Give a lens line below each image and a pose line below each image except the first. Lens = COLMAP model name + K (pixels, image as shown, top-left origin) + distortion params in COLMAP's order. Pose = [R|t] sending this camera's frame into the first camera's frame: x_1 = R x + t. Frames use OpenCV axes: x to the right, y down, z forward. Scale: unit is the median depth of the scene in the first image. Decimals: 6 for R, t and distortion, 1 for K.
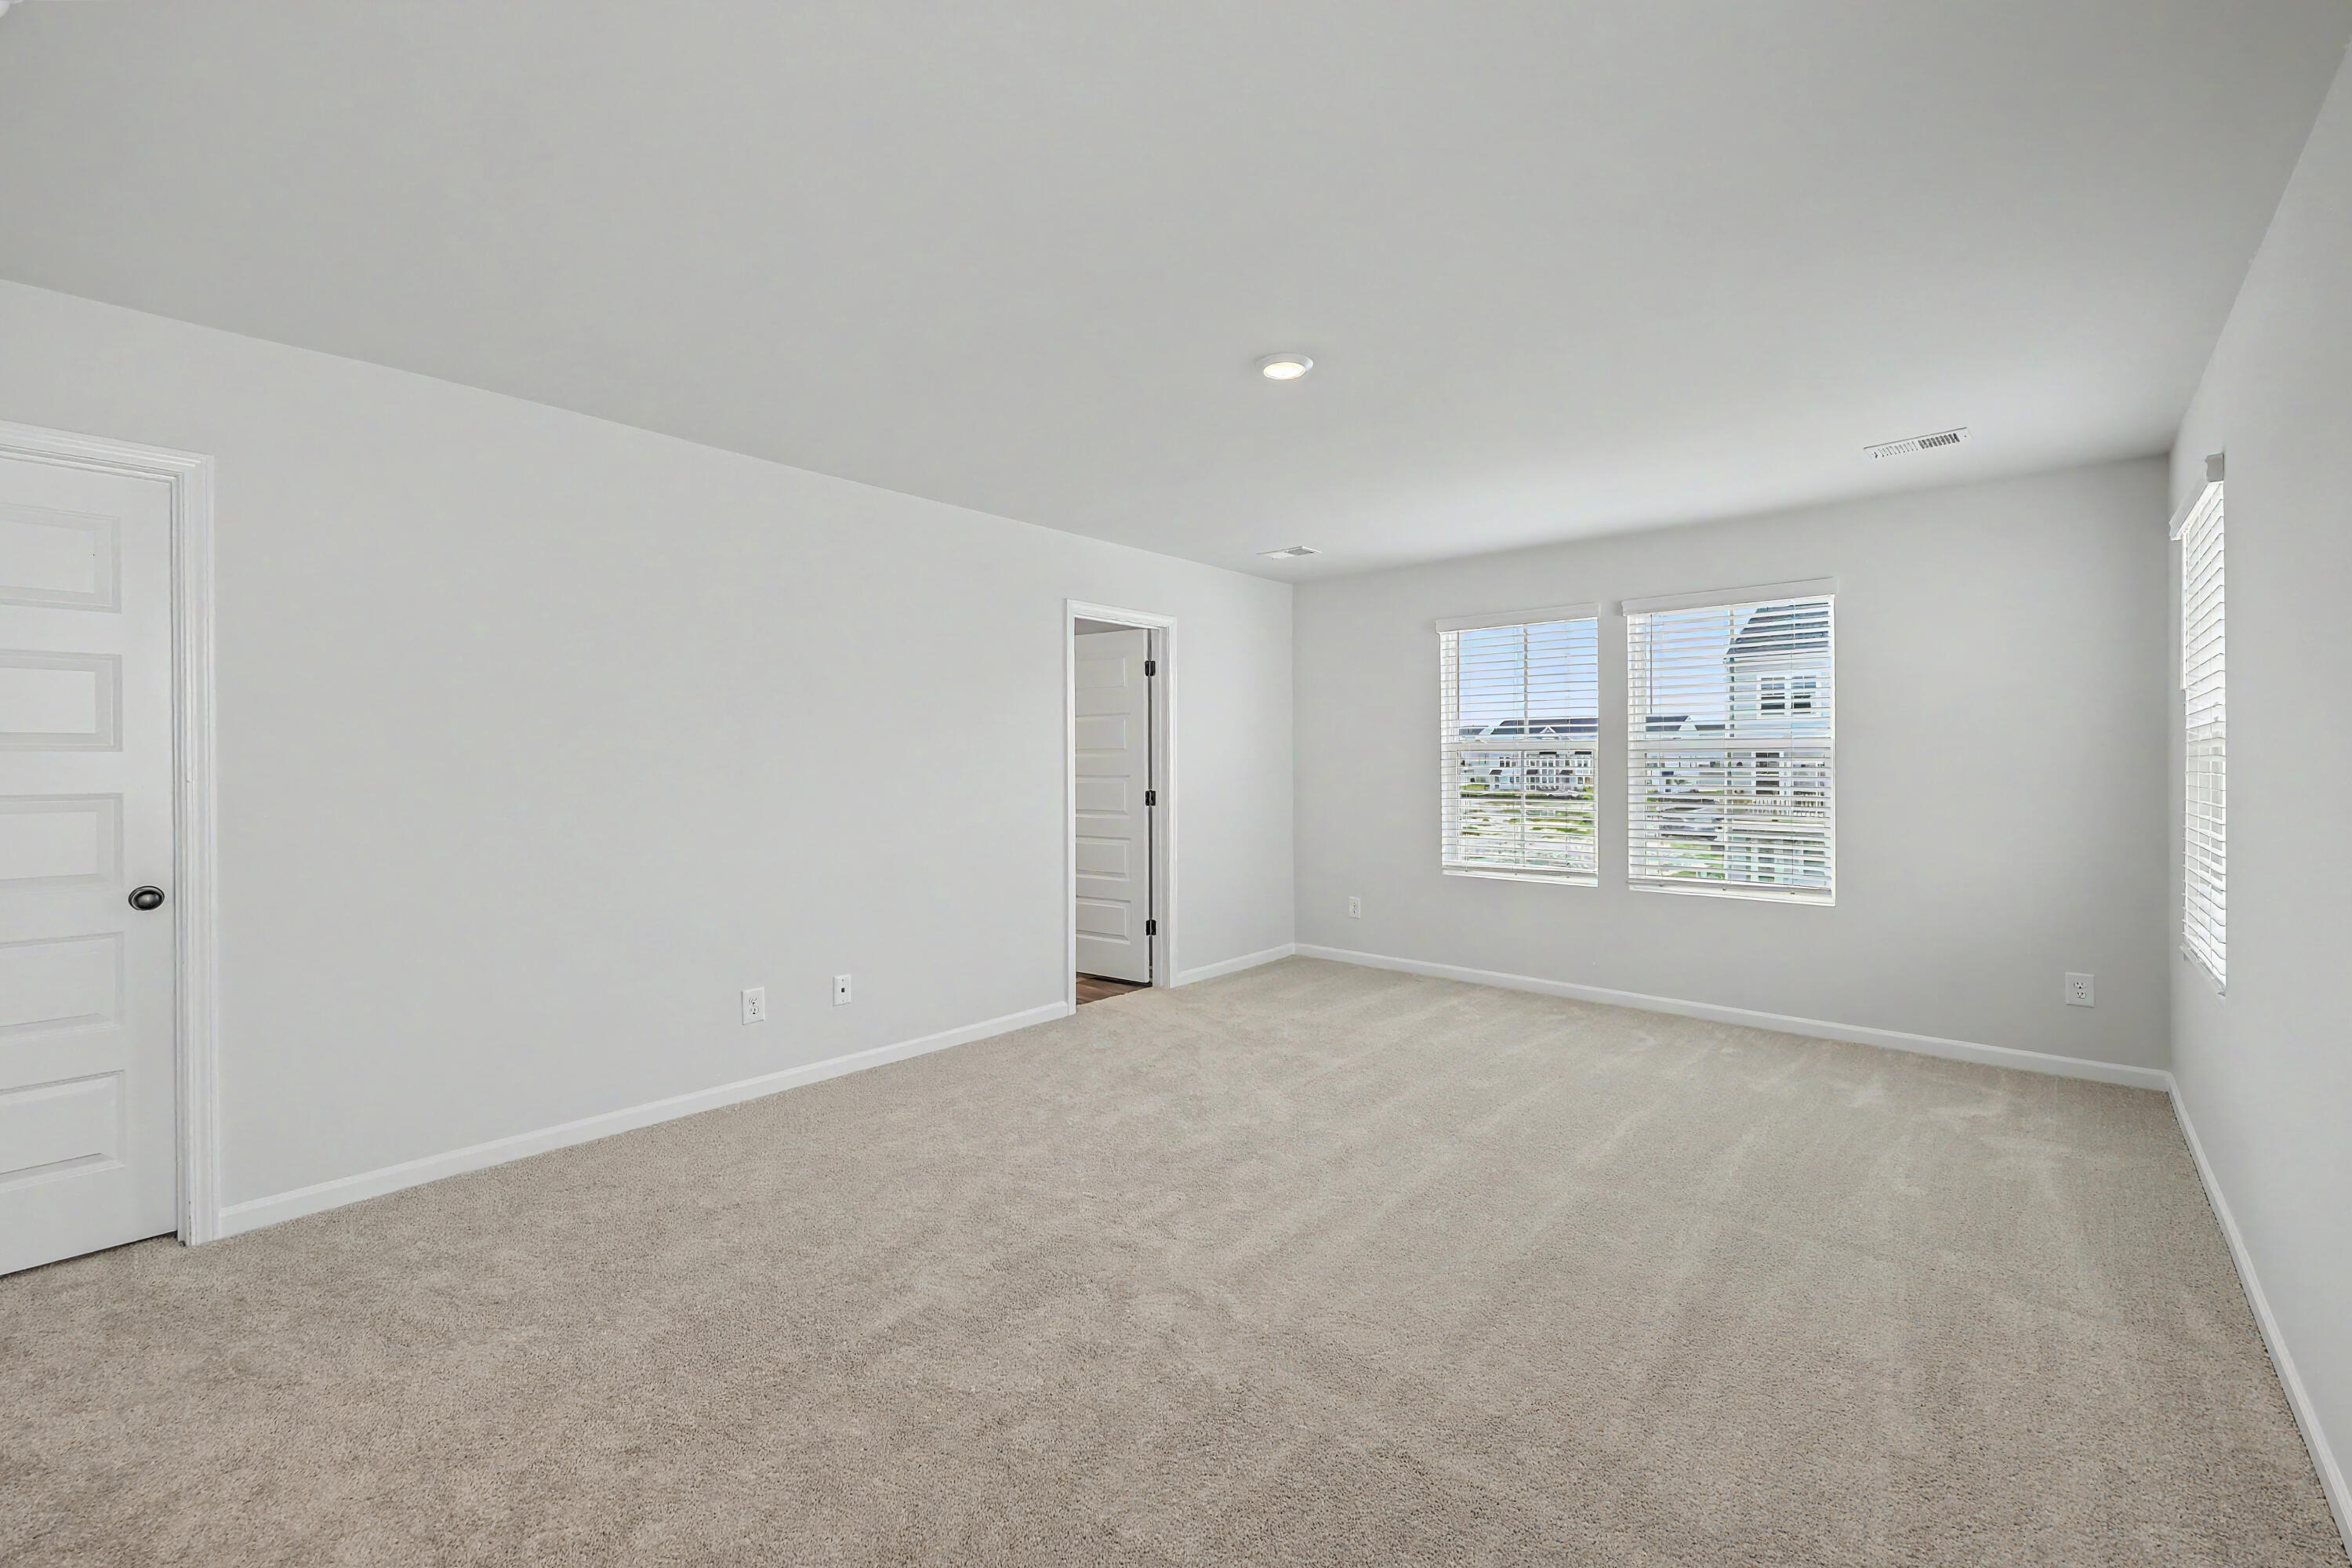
lens RADIAL K [[948.3, 0, 1172.4], [0, 948.3, 762.3], [0, 0, 1]] dist [-0.002258, 0.000083]
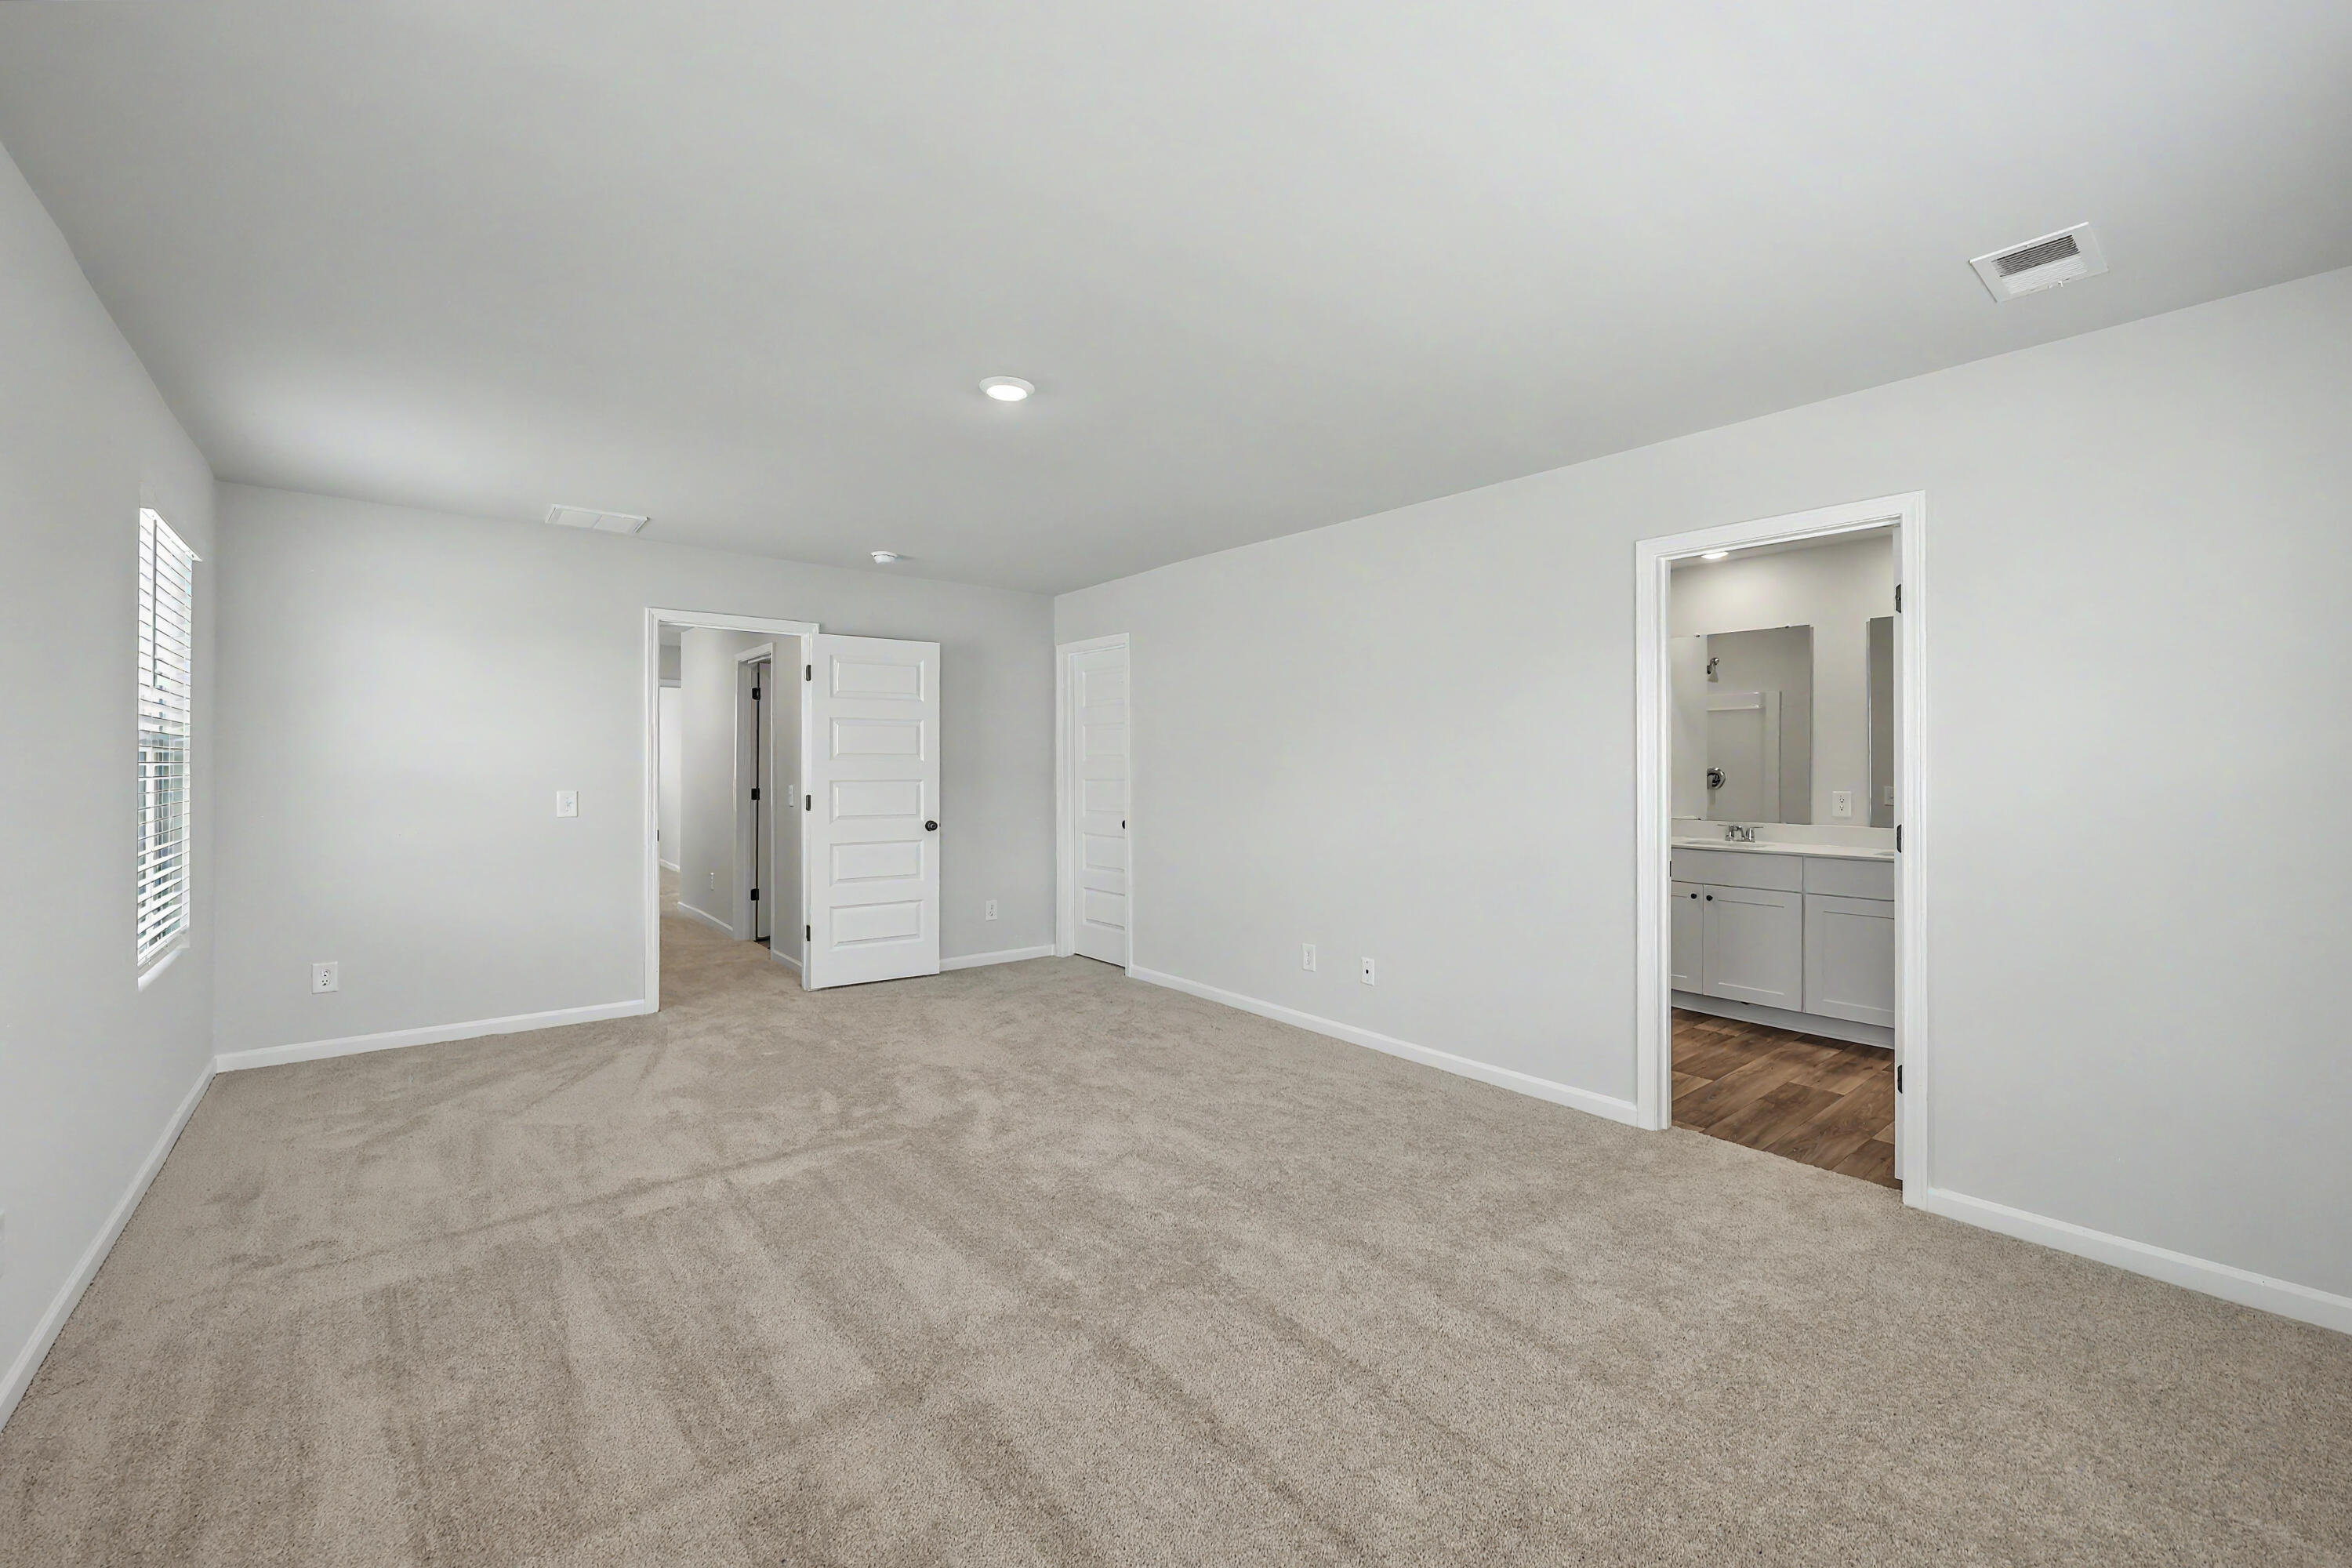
lens RADIAL K [[948.3, 0, 1172.4], [0, 948.3, 762.3], [0, 0, 1]] dist [-0.002258, 0.000083]
pose [[-0.157398, -0.007288, -0.987508, 0.851030], [0.003922, 0.999960, -0.008005, -0.003493], [0.987527, -0.005133, -0.157363, 0.987492]]
